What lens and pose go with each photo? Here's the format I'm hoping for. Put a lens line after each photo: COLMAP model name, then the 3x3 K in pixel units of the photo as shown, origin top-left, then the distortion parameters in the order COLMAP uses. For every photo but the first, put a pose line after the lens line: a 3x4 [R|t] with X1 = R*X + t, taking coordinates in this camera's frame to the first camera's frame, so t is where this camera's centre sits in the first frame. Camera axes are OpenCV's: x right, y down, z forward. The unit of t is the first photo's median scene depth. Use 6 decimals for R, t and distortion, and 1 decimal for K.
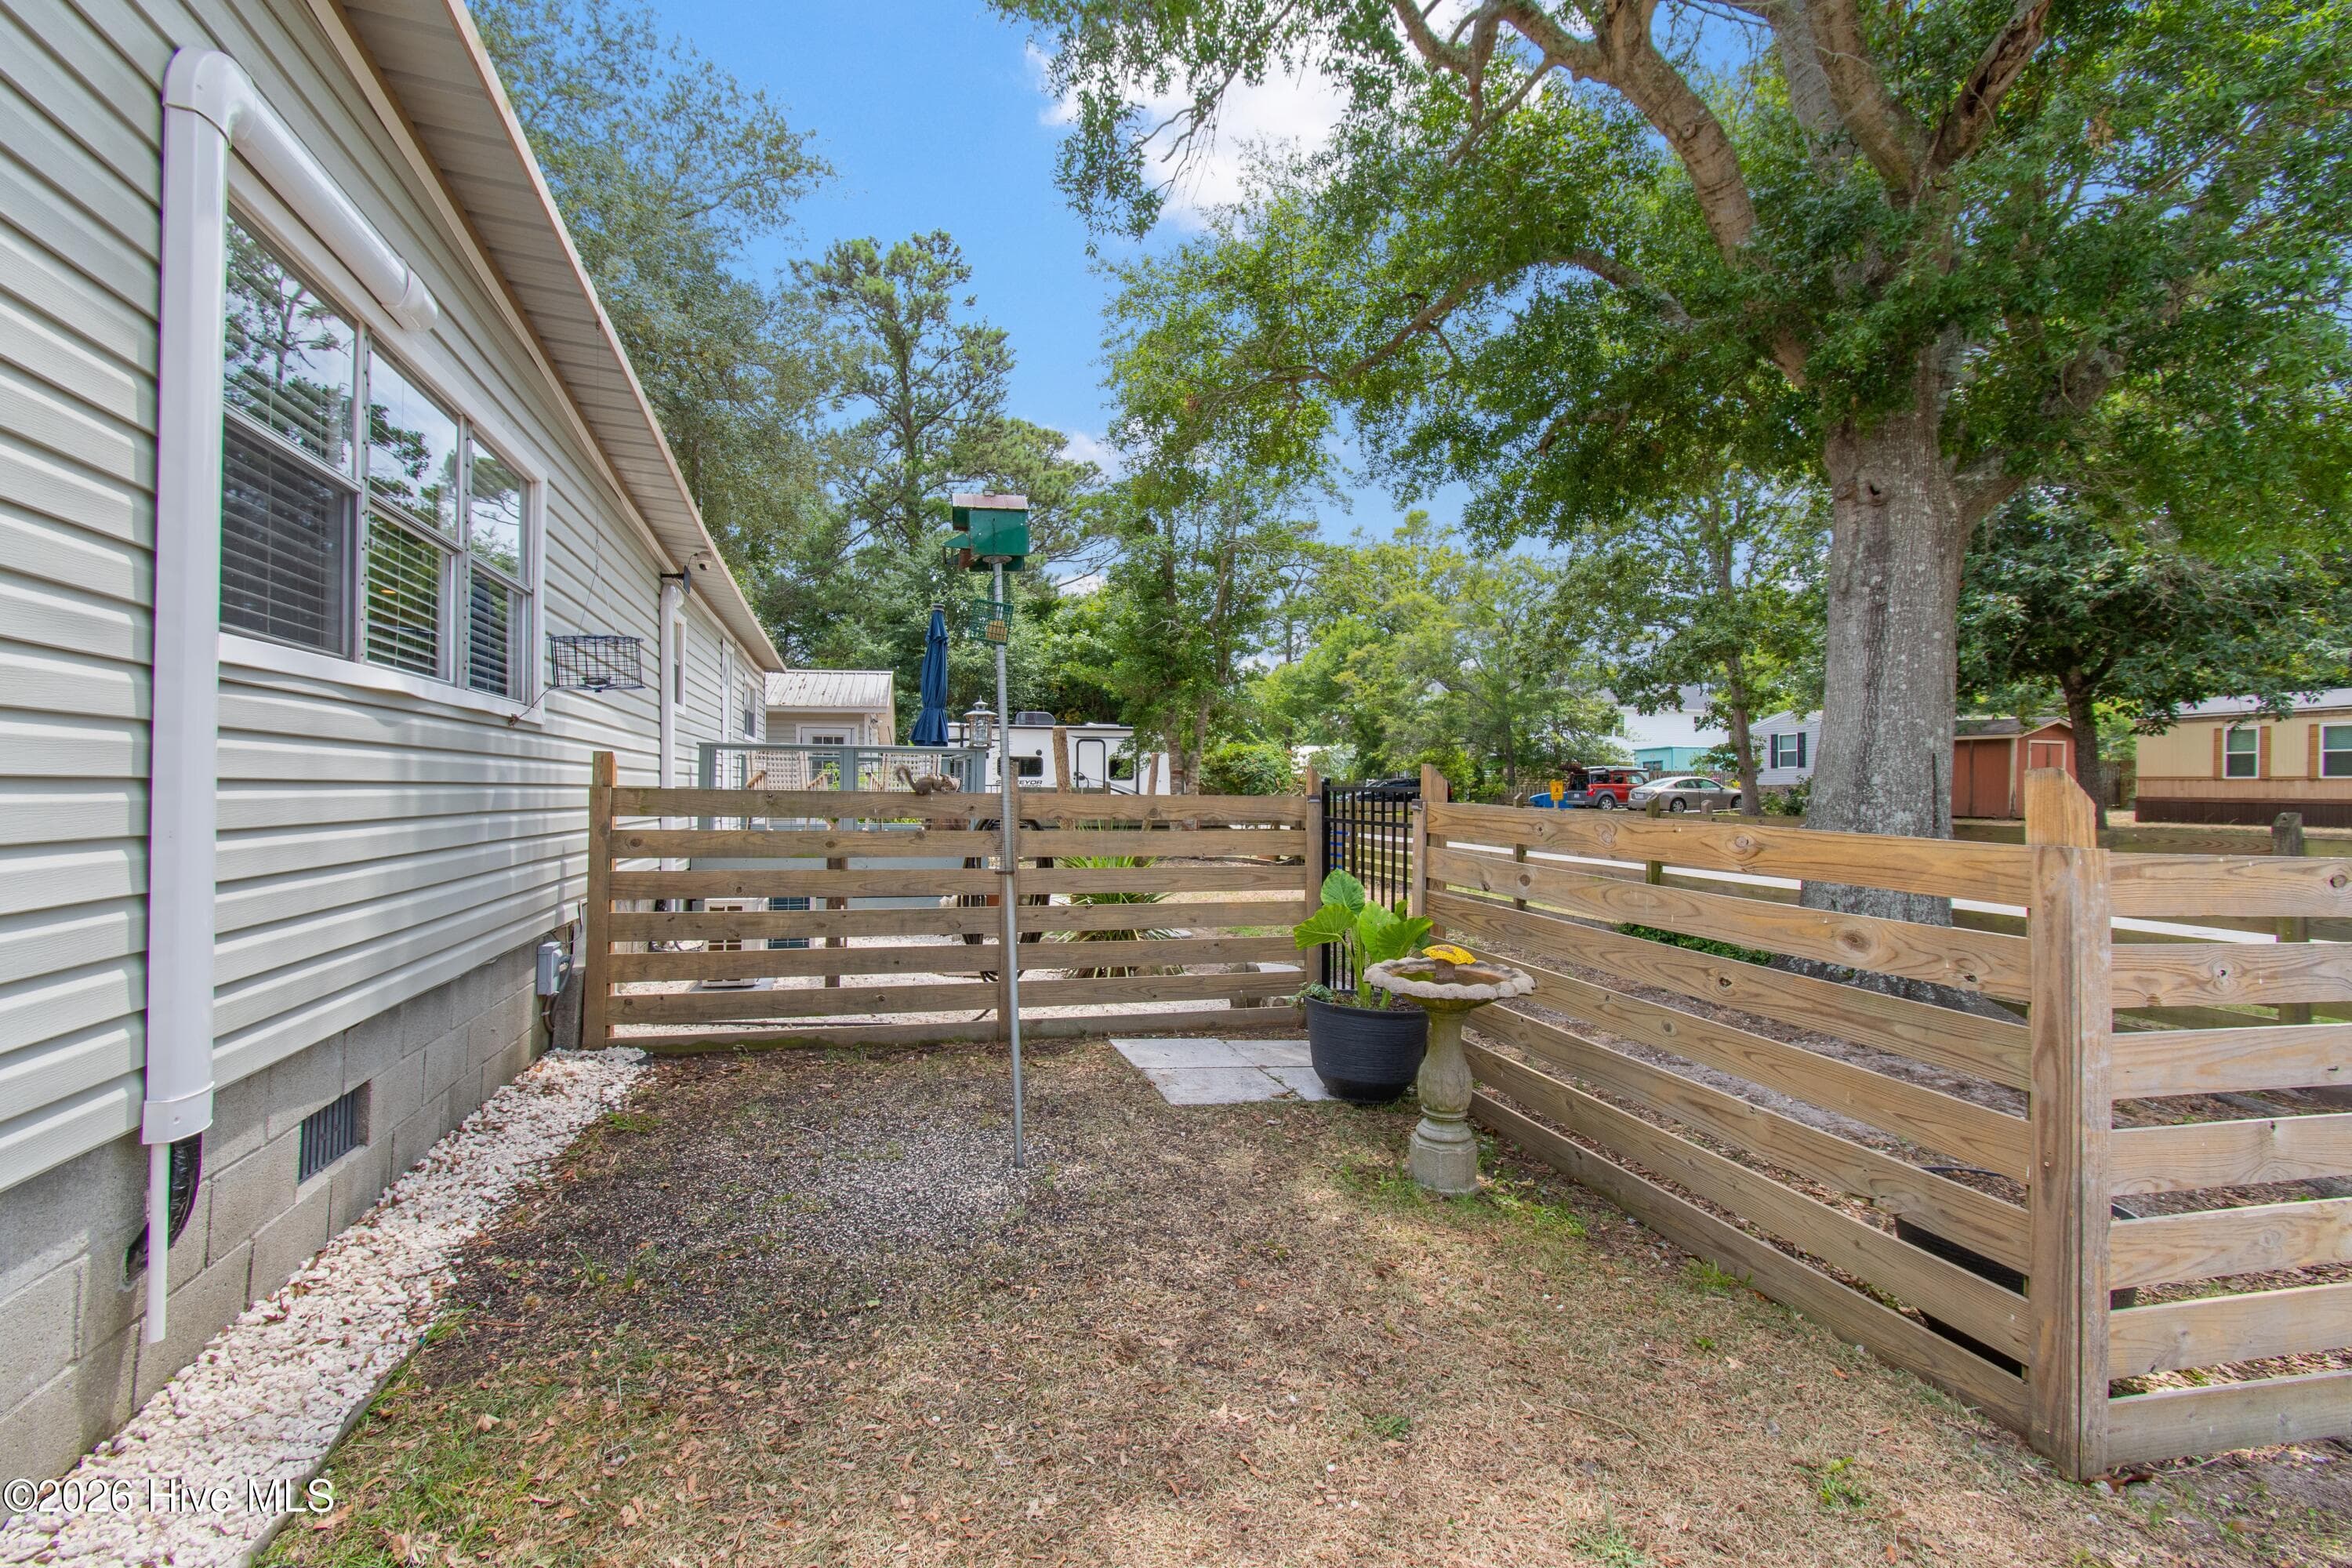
lens RADIAL K [[1045.0, 0, 1176.6], [0, 1045.0, 788.7], [0, 0, 1]] dist [0.002295, -0.001616]
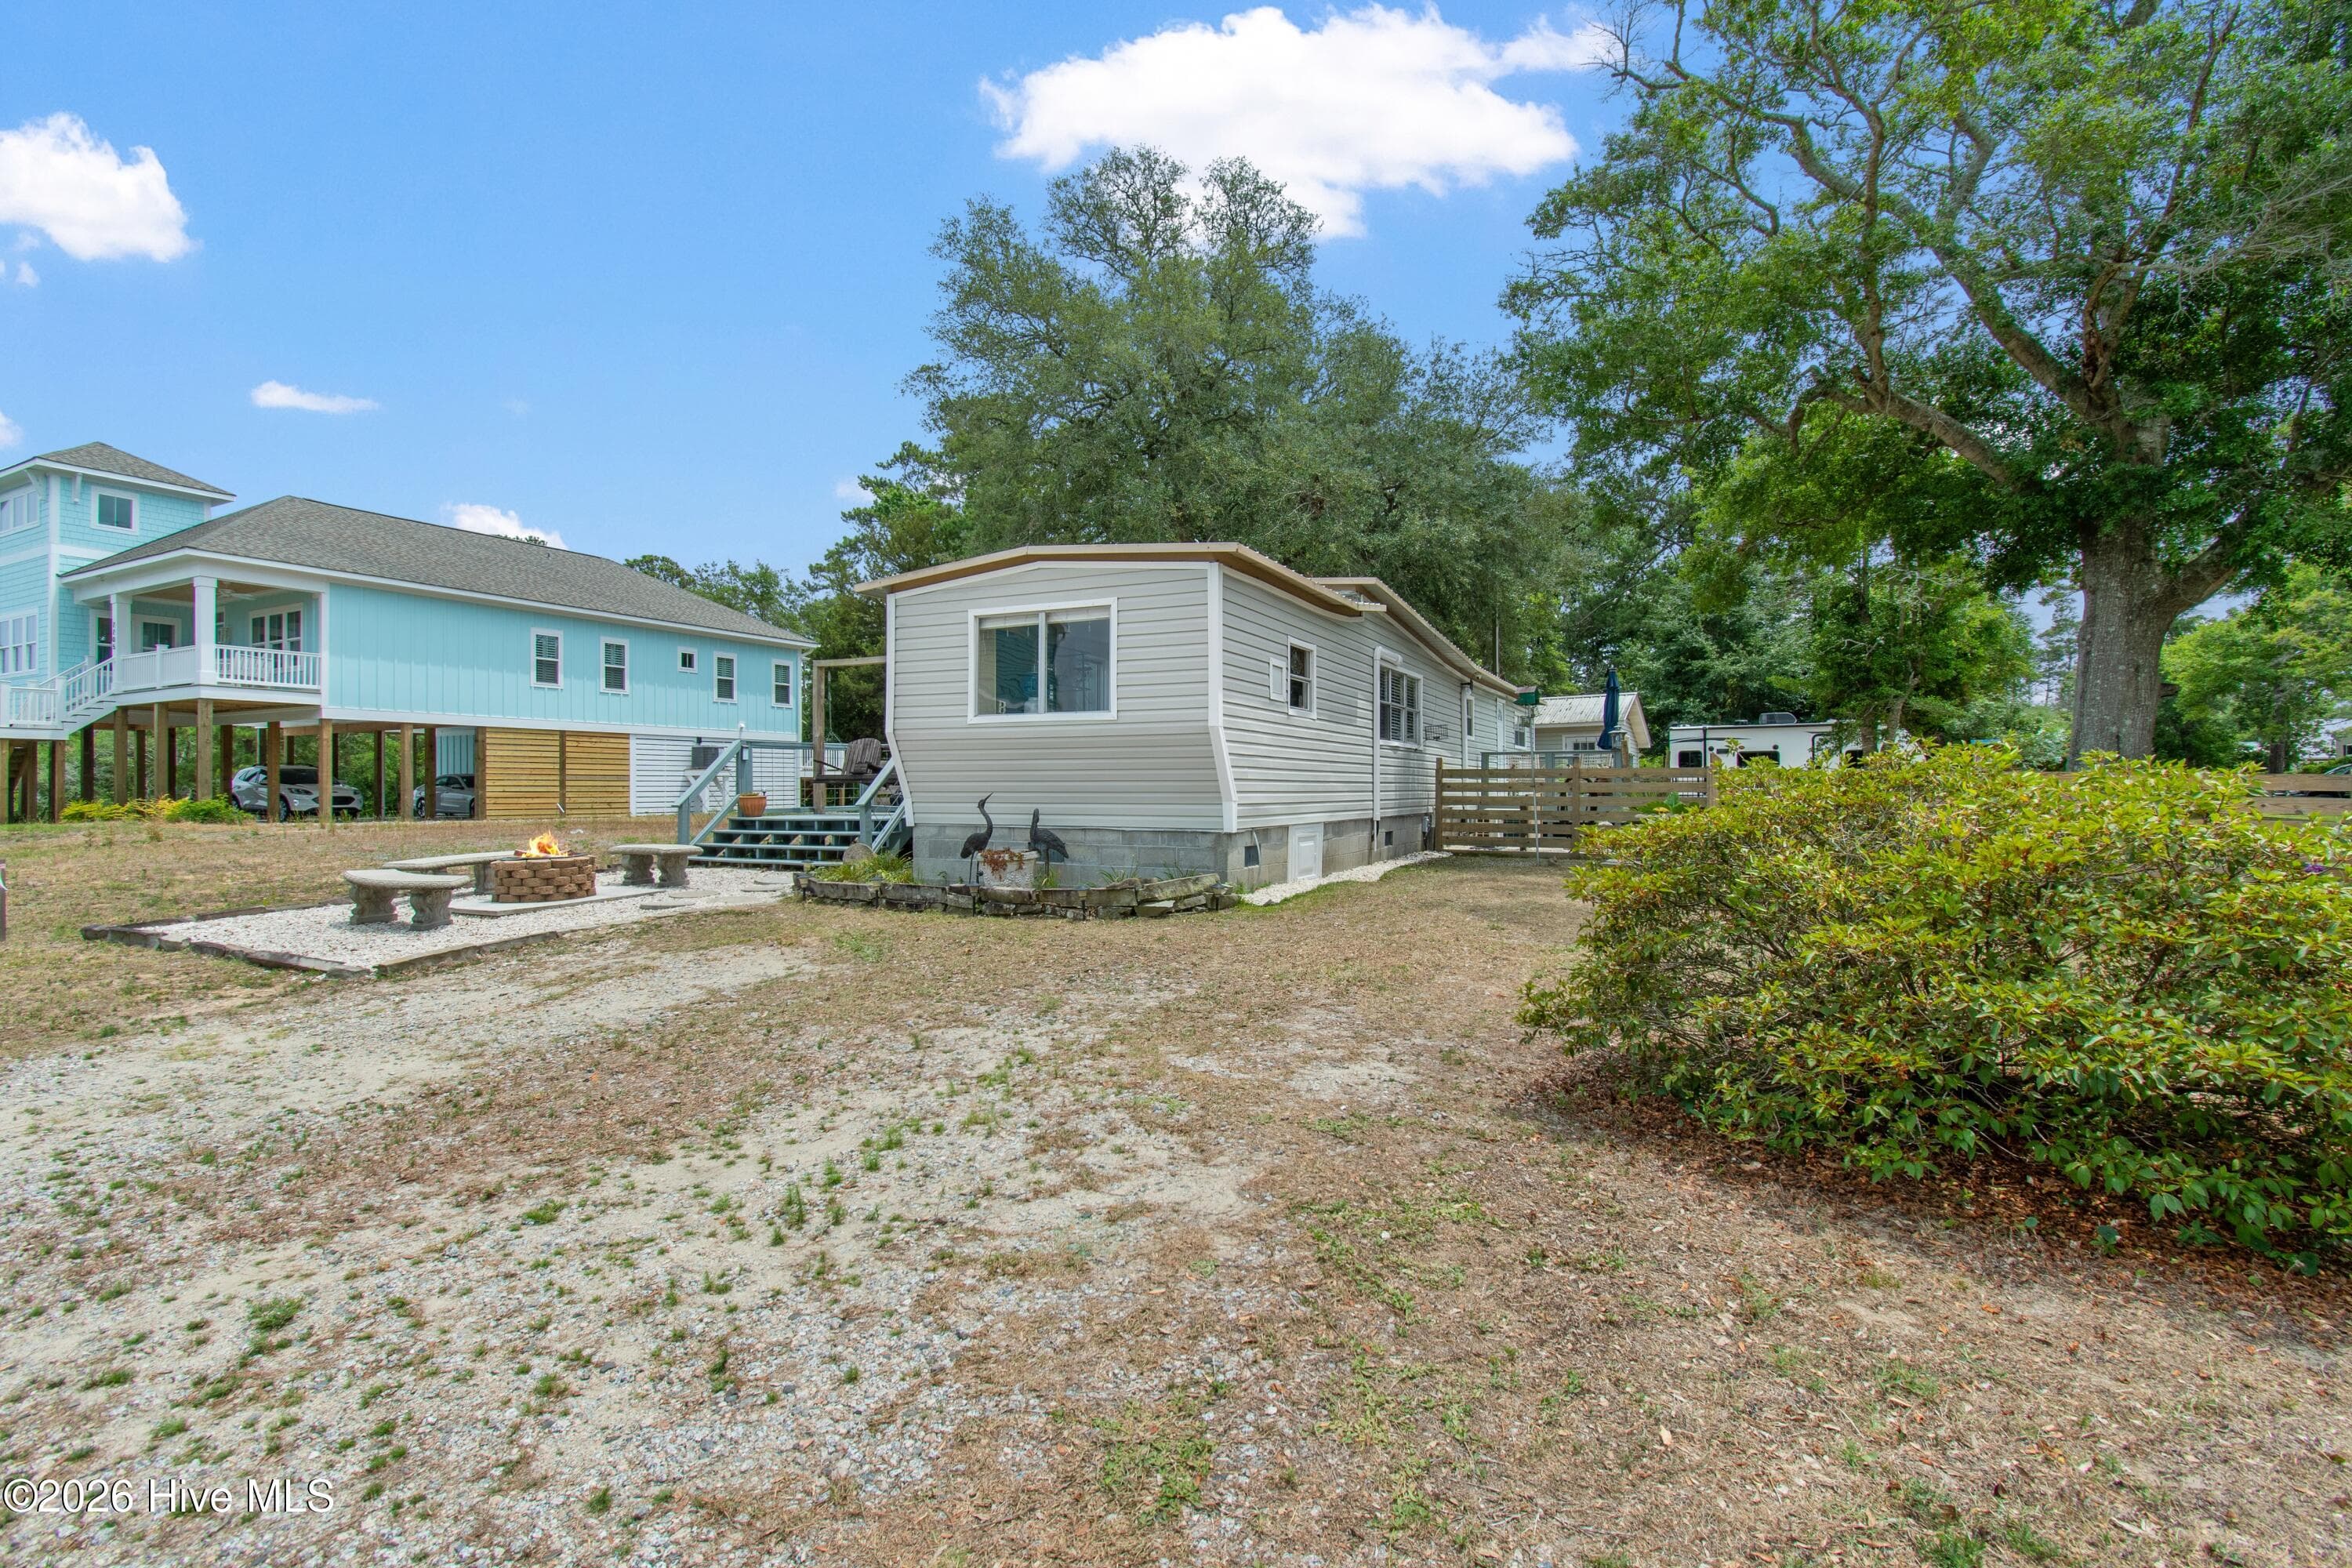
lens RADIAL K [[1111.4, 0, 1167.6], [0, 1111.4, 781.4], [0, 0, 1]] dist [0.000290, -0.001686]
pose [[0.726403, -0.016196, -0.687078, 0.369556], [0.010607, 0.999867, -0.012355, 0.022236], [0.687187, 0.001687, 0.726479, -0.637149]]
